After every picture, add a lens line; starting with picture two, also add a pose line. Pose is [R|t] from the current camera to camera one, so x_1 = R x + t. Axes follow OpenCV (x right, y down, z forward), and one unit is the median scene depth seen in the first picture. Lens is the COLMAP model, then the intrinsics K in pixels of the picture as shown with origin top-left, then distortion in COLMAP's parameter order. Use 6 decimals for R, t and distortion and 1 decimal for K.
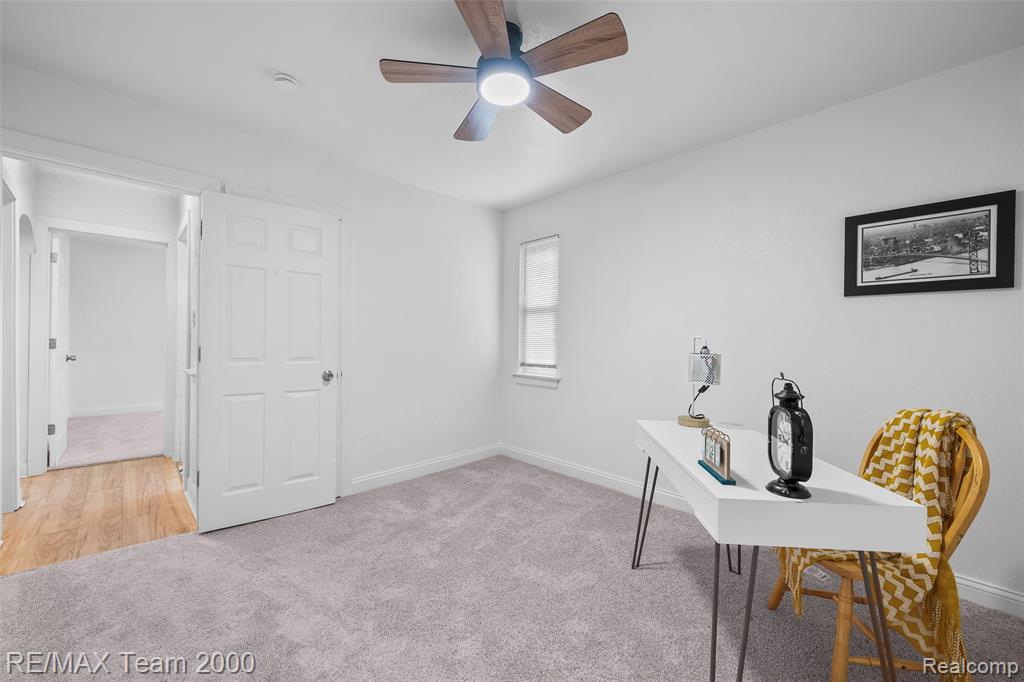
lens RADIAL K [[413.5, 0, 507.0], [0, 413.5, 337.7], [0, 0, 1]] dist [0.001684, 0.000135]
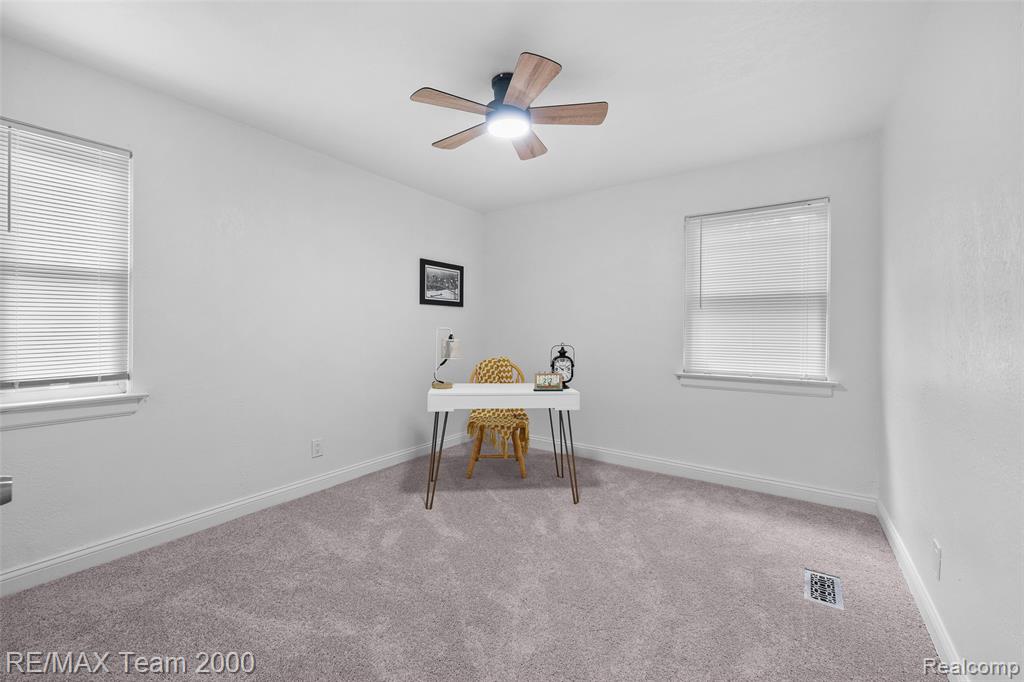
lens RADIAL K [[413.5, 0, 511.9], [0, 413.5, 336.4], [0, 0, 1]] dist [0.001684, 0.000135]
pose [[-0.205925, -0.016006, 0.978437, -0.973203], [-0.002247, 0.999871, 0.015883, 0.005875], [-0.978565, 0.001072, -0.205934, 1.018753]]
